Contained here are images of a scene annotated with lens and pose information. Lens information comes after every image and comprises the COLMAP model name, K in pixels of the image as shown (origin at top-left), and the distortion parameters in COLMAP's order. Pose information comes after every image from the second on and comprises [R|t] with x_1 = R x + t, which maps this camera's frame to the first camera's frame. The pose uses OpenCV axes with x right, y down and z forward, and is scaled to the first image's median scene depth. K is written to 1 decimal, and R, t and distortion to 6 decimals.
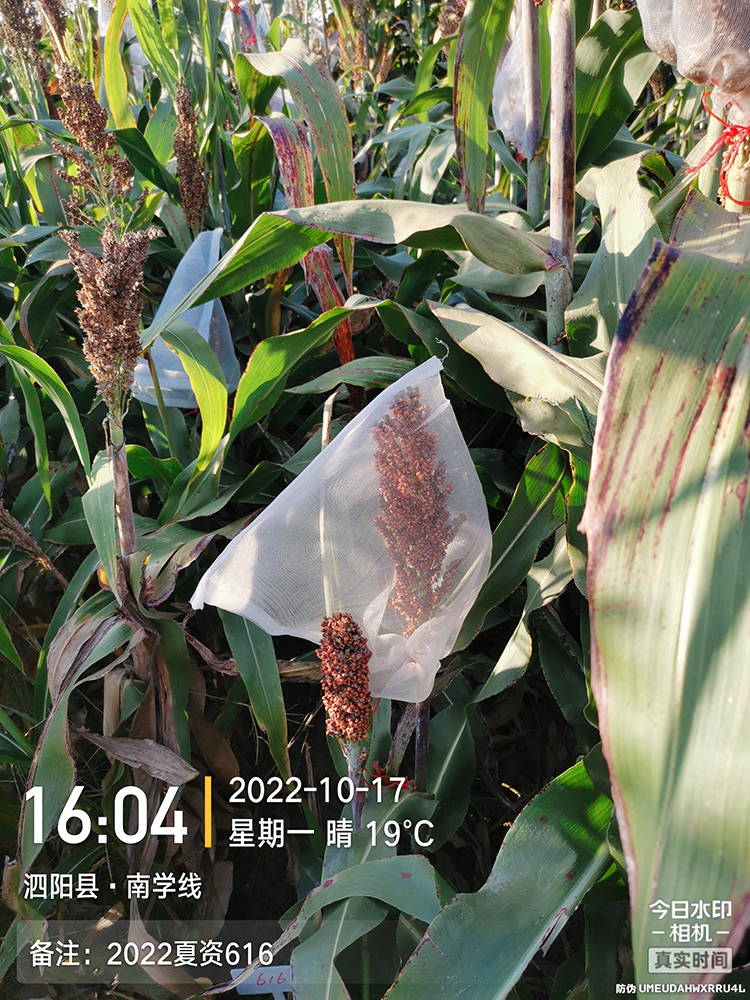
lens RADIAL K [[743.0, 0, 373.0], [0, 743.0, 493.7], [0, 0, 1]] dist [0.032083, -0.006878]
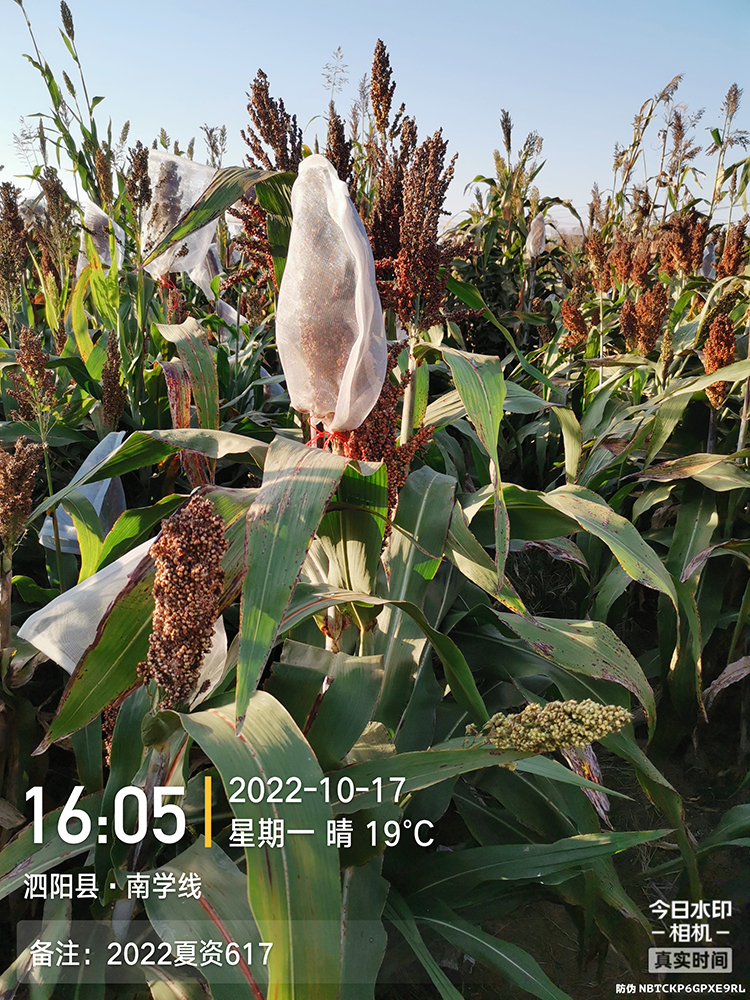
lens RADIAL K [[743.0, 0, 373.0], [0, 743.0, 493.7], [0, 0, 1]] dist [0.032083, -0.006878]
pose [[0.994839, 0.086391, 0.053217, 0.220114], [-0.071193, 0.968018, -0.240568, 0.070845], [-0.072298, 0.235538, 0.969172, -0.411795]]
